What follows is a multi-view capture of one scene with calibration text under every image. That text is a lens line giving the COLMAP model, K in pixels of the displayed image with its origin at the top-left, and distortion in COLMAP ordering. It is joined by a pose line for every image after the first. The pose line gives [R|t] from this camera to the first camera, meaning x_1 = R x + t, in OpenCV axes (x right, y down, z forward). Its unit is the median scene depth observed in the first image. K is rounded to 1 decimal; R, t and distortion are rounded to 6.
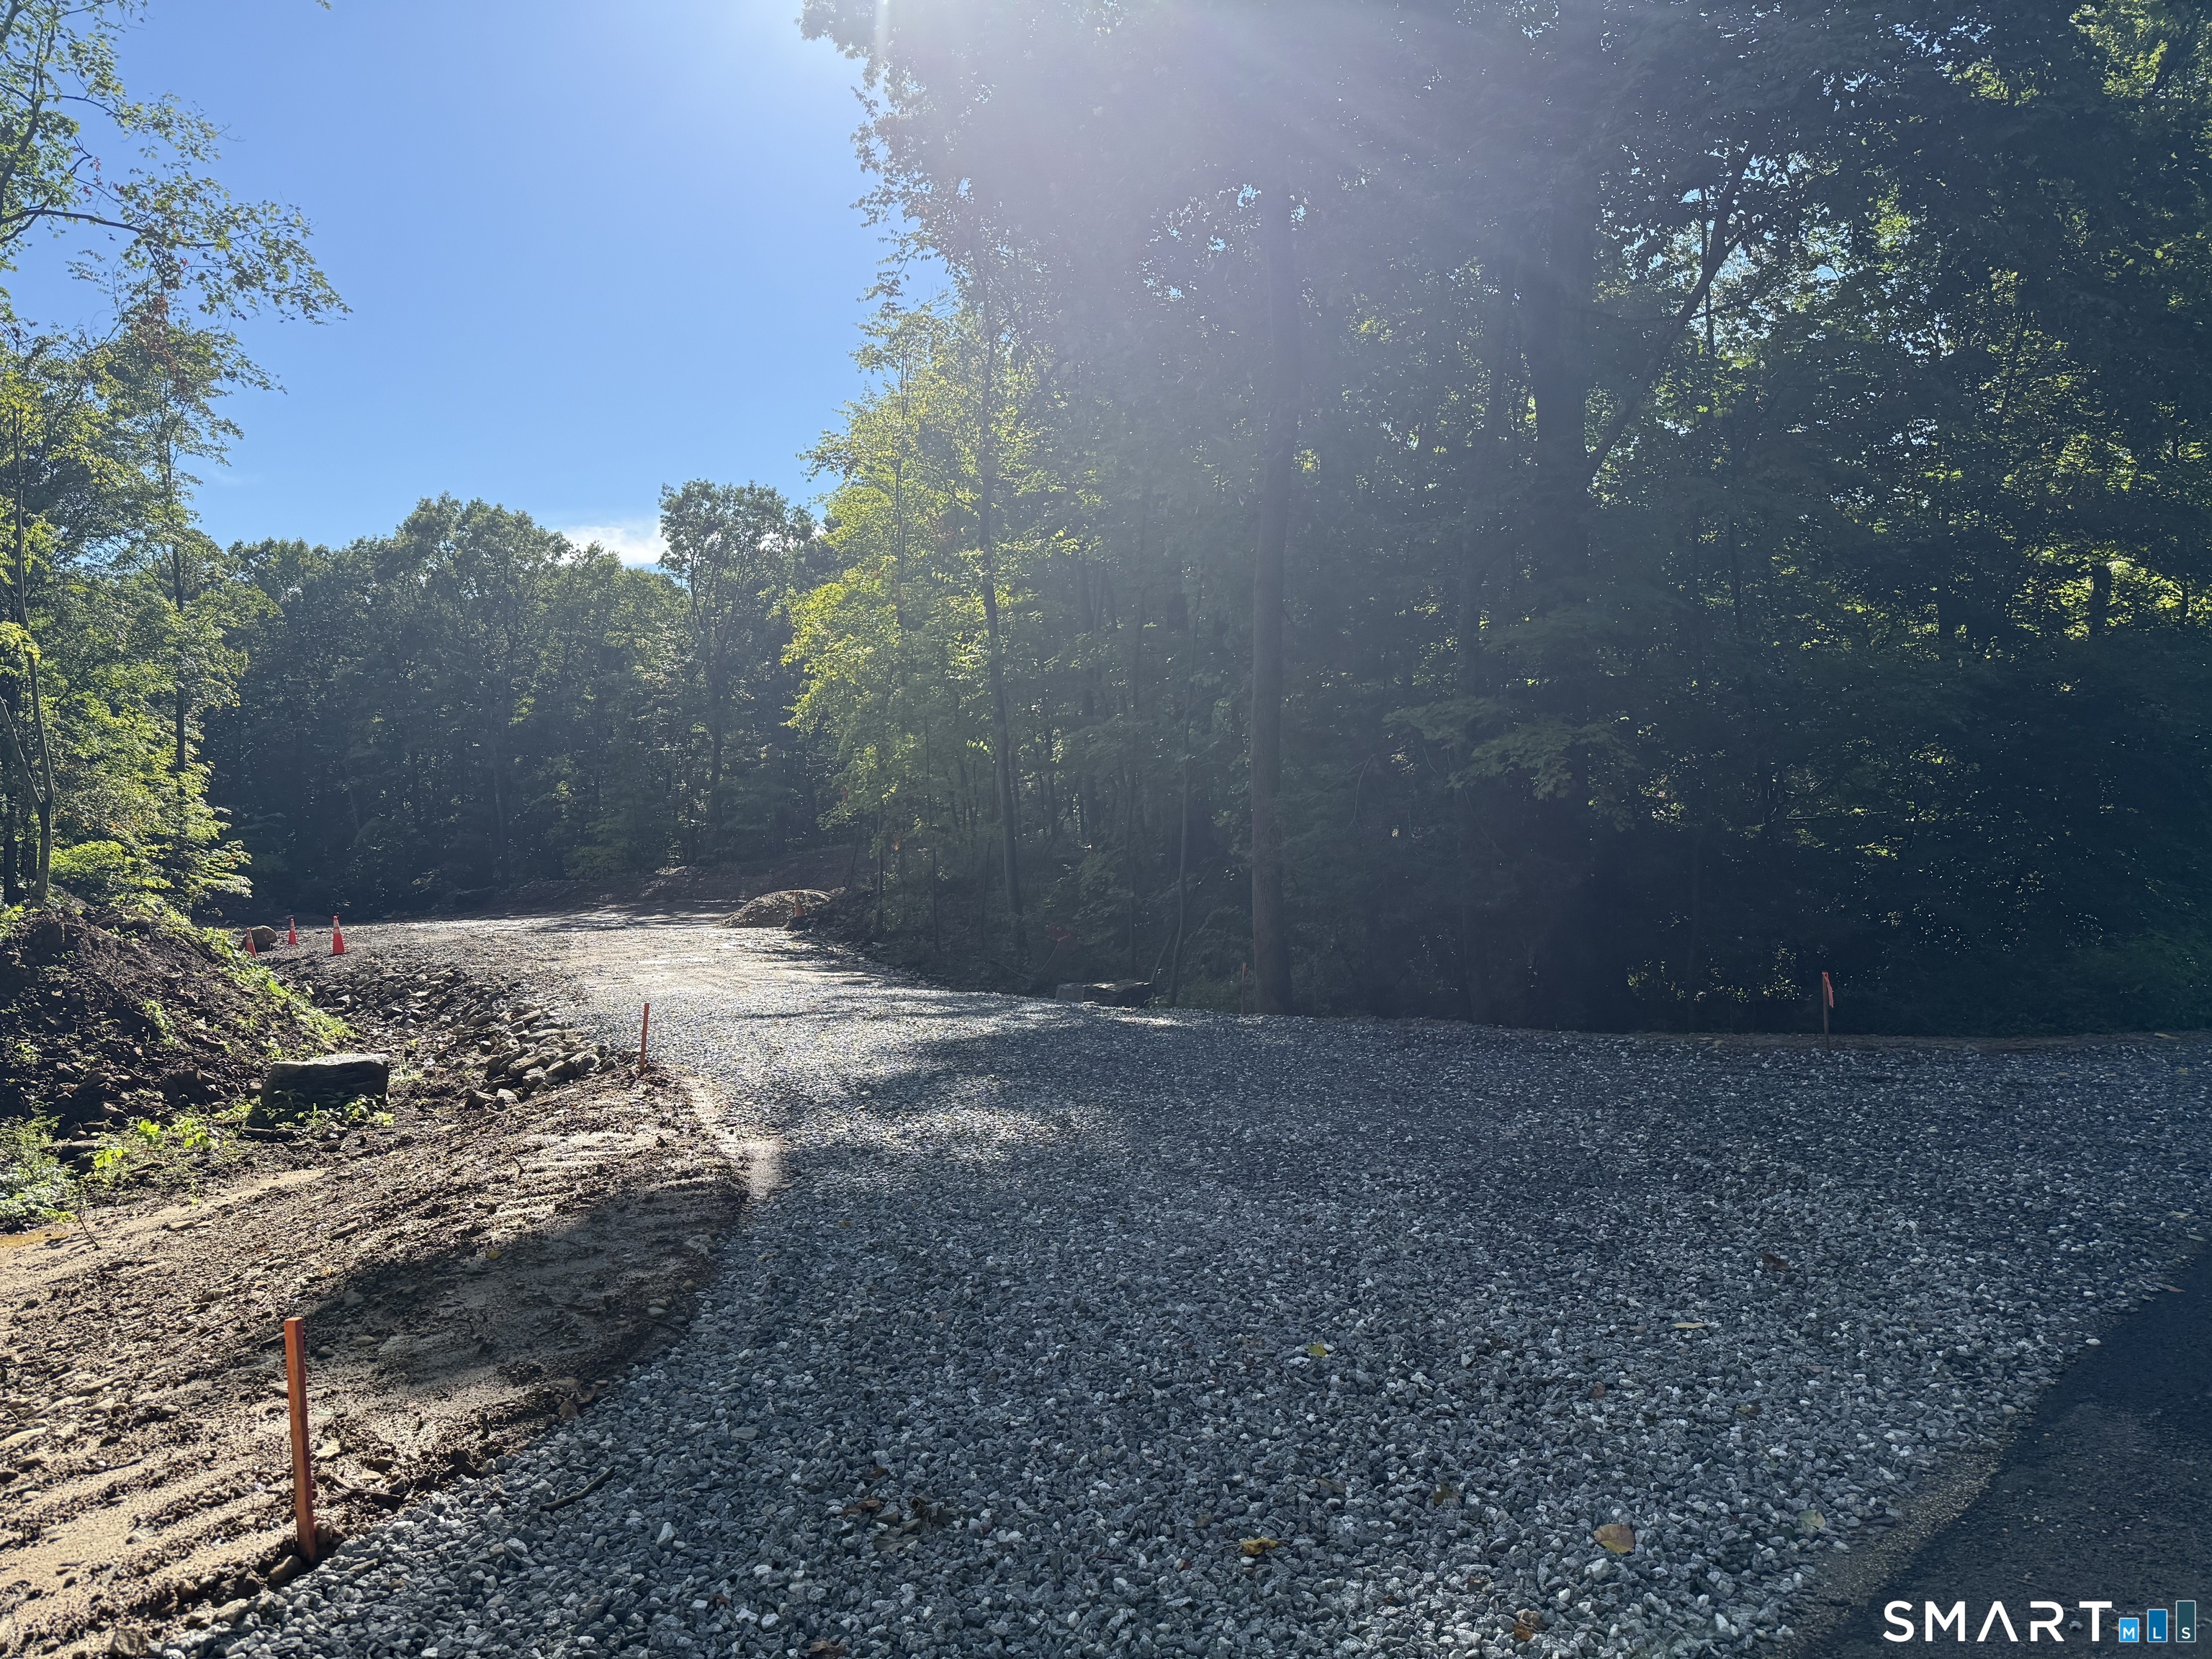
lens RADIAL K [[1549.4, 0, 1107.7], [0, 1549.4, 869.3], [0, 0, 1]] dist [0.004481, 0.001863]
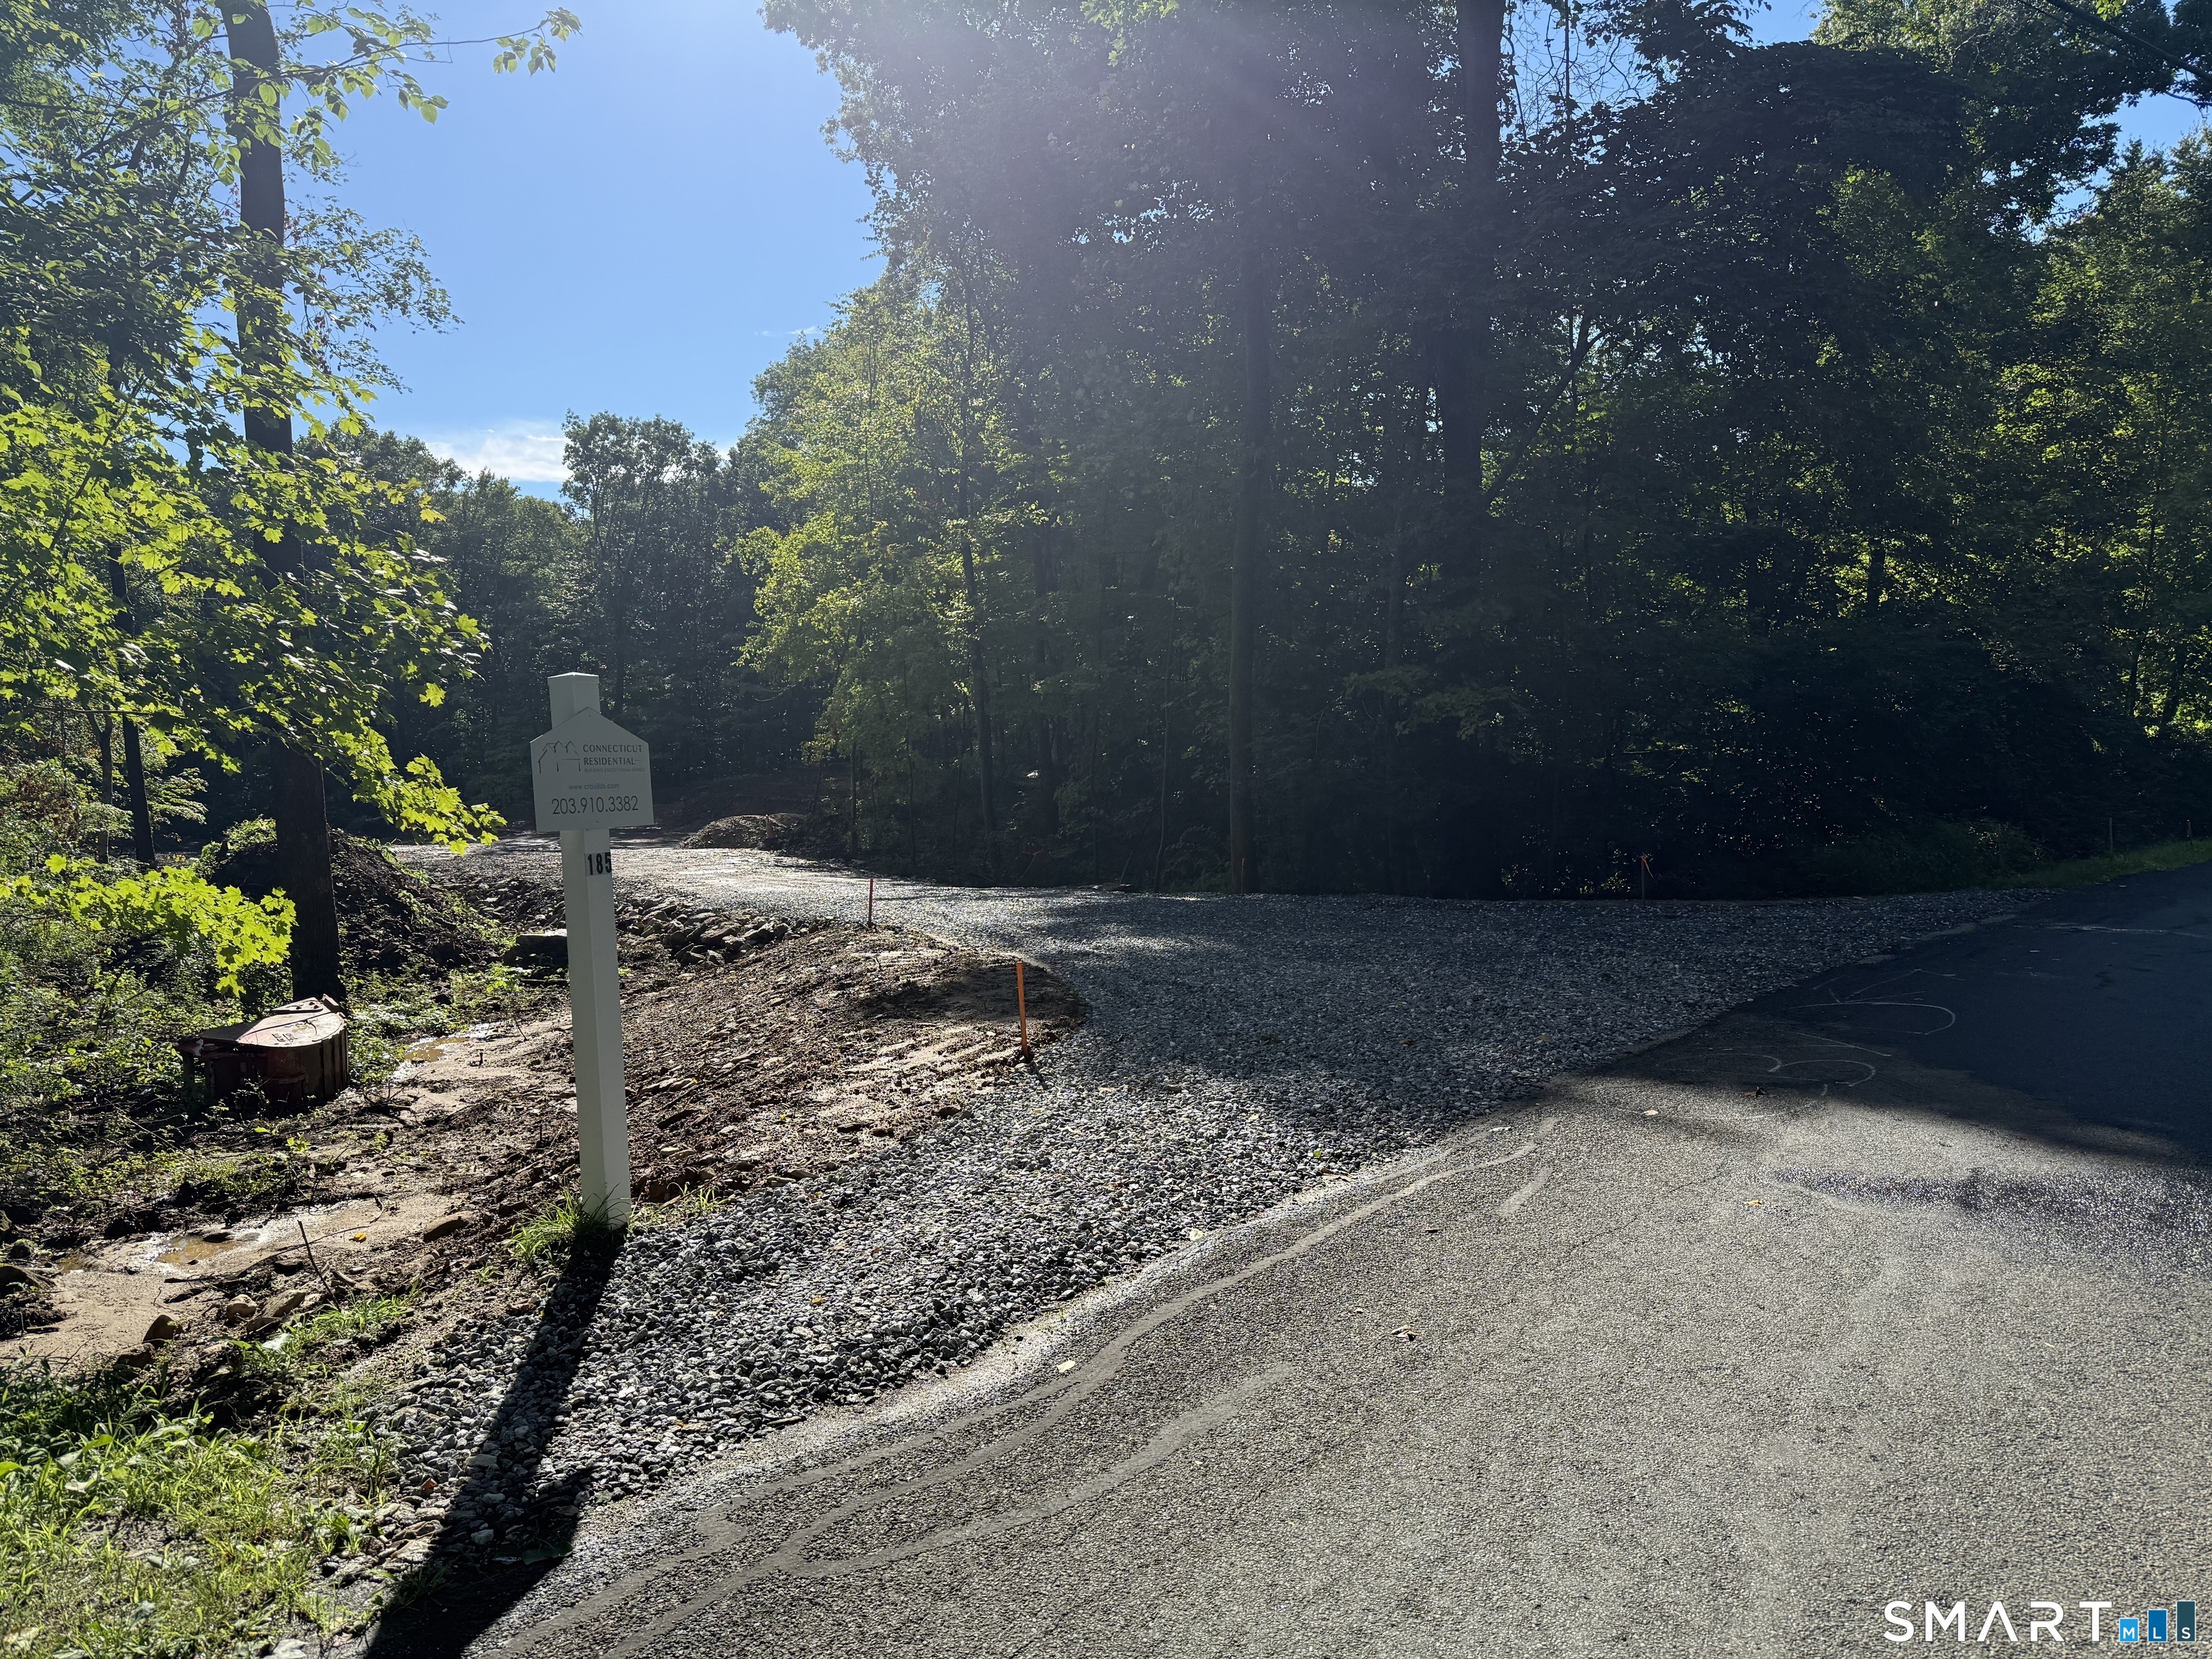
lens RADIAL K [[1620.3, 0, 1098.5], [0, 1620.3, 874.7], [0, 0, 1]] dist [-0.000168, -0.000328]
pose [[0.995761, -0.004335, 0.091875, -0.040453], [0.000116, 0.998947, 0.045879, 0.002269], [-0.091977, -0.045674, 0.994713, -0.099965]]
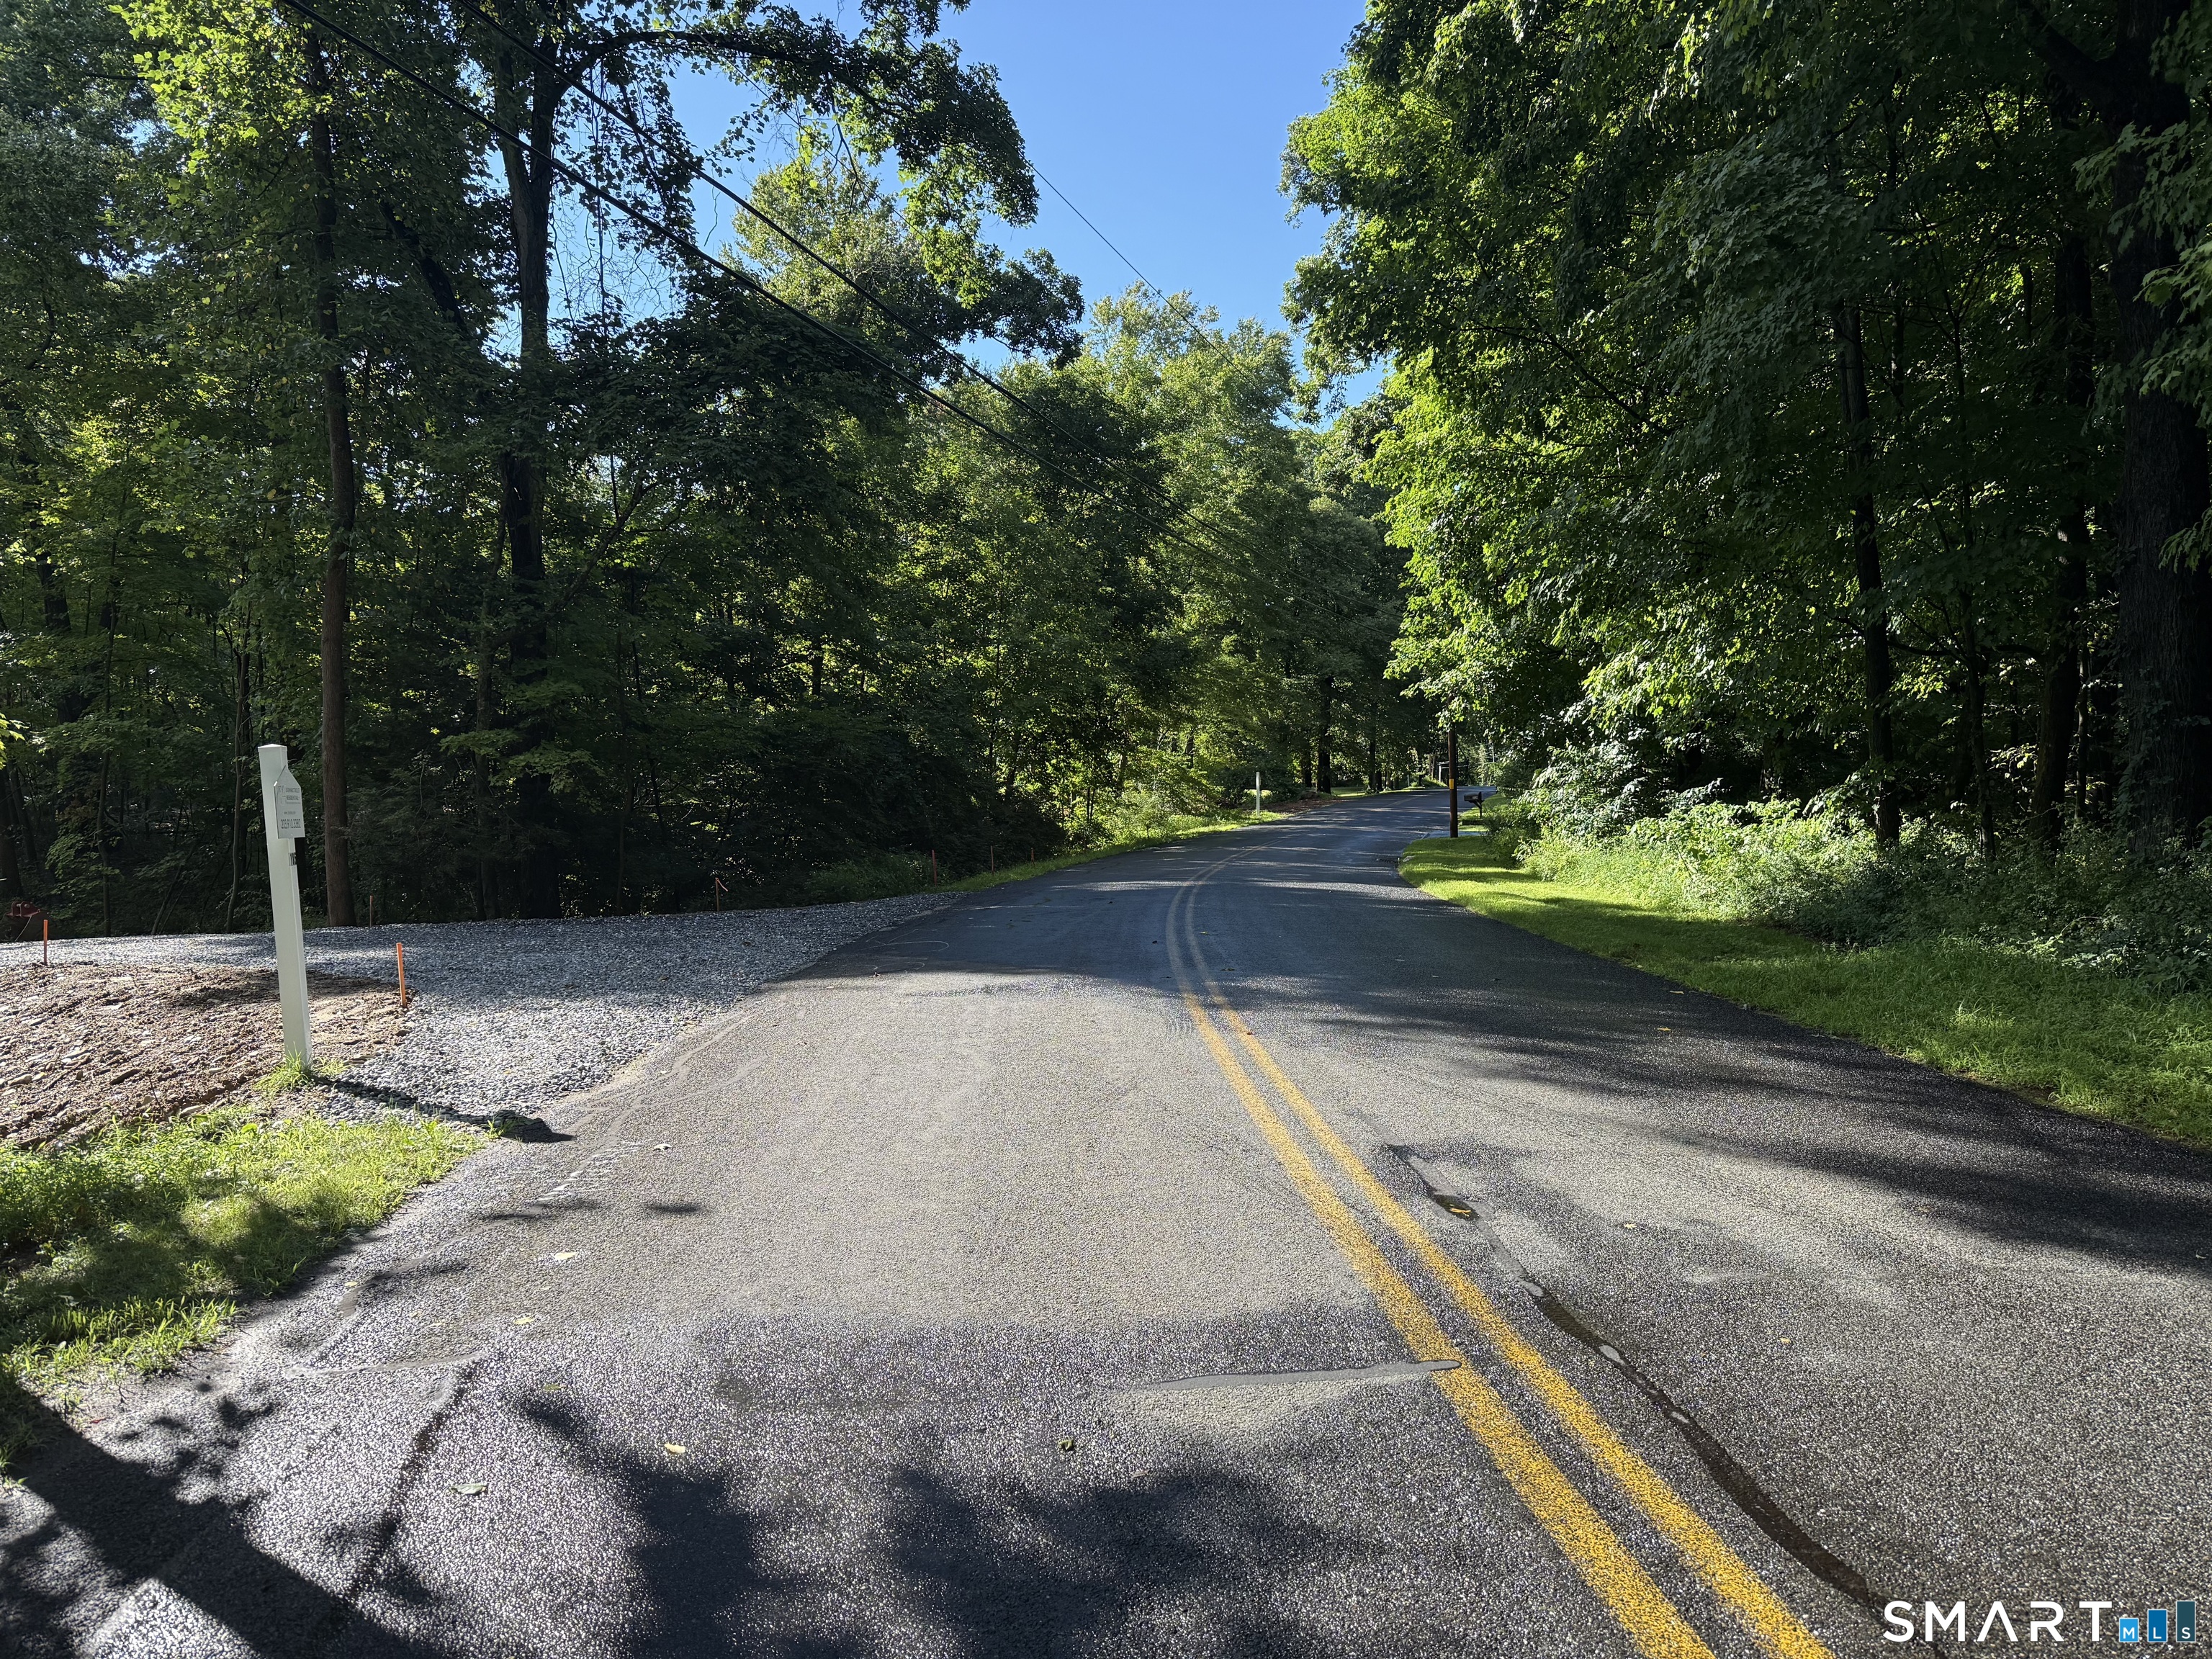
lens RADIAL K [[1620.3, 0, 1098.5], [0, 1620.3, 874.7], [0, 0, 1]] dist [-0.000168, -0.000328]
pose [[0.740365, -0.018104, 0.671961, -0.112434], [0.010127, 0.999824, 0.015780, 0.006214], [-0.672129, -0.004878, 0.740418, -0.178527]]
